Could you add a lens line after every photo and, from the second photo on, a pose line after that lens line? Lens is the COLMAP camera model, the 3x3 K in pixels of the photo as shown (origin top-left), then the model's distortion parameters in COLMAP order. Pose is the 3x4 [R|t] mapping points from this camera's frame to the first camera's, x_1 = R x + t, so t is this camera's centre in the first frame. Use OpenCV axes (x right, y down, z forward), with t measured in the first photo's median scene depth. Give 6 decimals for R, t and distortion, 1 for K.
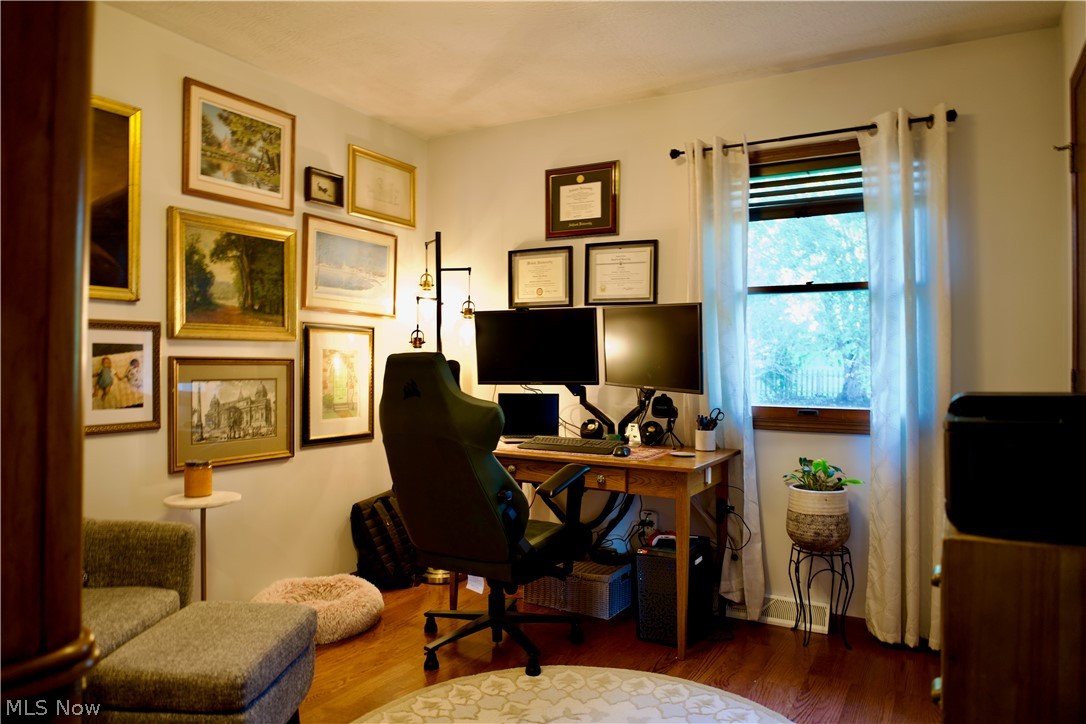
lens RADIAL K [[725.0, 0, 542.5], [0, 725.0, 359.0], [0, 0, 1]] dist [-0.018286, -0.014725]
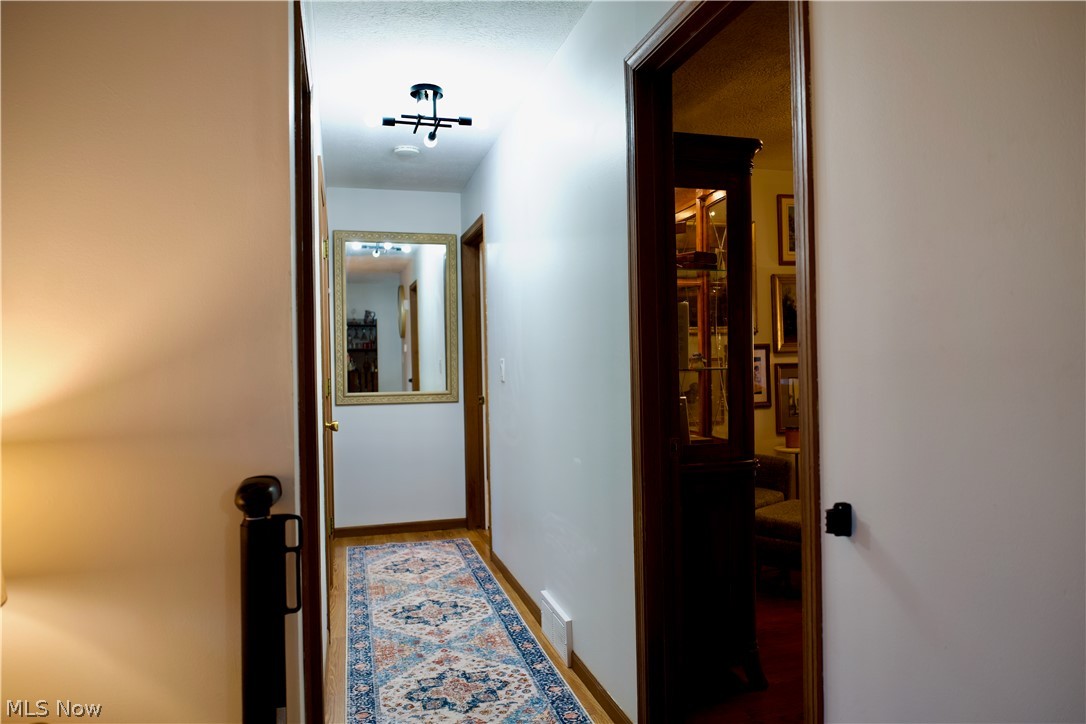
lens RADIAL K [[725.0, 0, 542.6], [0, 725.0, 363.4], [0, 0, 1]] dist [-0.018286, -0.014725]
pose [[0.707201, -0.030003, -0.706376, 0.294469], [0.024455, 0.999539, -0.017971, 0.012491], [0.706590, -0.004565, 0.707609, -0.585188]]
